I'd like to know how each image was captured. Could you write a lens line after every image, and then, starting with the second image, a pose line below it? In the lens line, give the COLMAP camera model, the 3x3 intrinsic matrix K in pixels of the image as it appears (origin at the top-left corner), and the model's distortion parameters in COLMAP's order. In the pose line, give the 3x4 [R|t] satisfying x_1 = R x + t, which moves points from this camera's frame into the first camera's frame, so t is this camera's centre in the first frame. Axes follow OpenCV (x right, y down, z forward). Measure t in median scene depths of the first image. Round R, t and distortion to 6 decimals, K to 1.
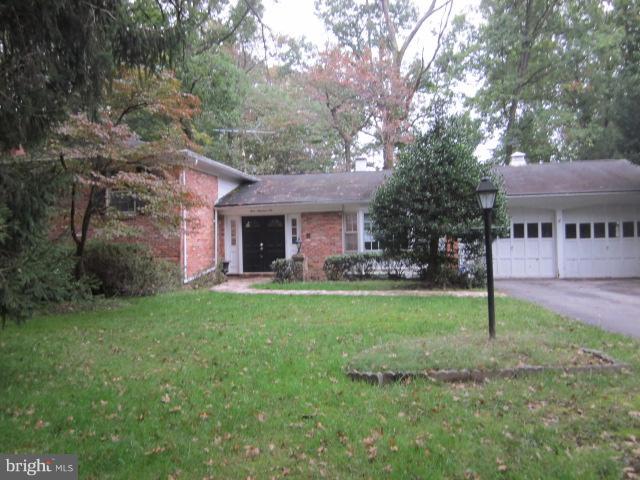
lens RADIAL K [[531.0, 0, 319.7], [0, 531.0, 239.3], [0, 0, 1]] dist [-0.003839, -0.002521]
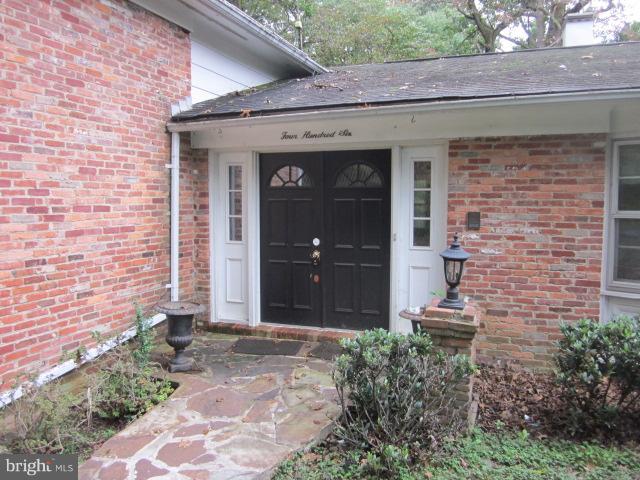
lens RADIAL K [[531.0, 0, 320.2], [0, 531.0, 238.7], [0, 0, 1]] dist [-0.003839, -0.002521]
pose [[0.981888, 0.035348, -0.186136, -0.048066], [-0.017685, 0.995252, 0.095713, -0.022921], [0.188636, -0.090688, 0.977851, 0.694912]]
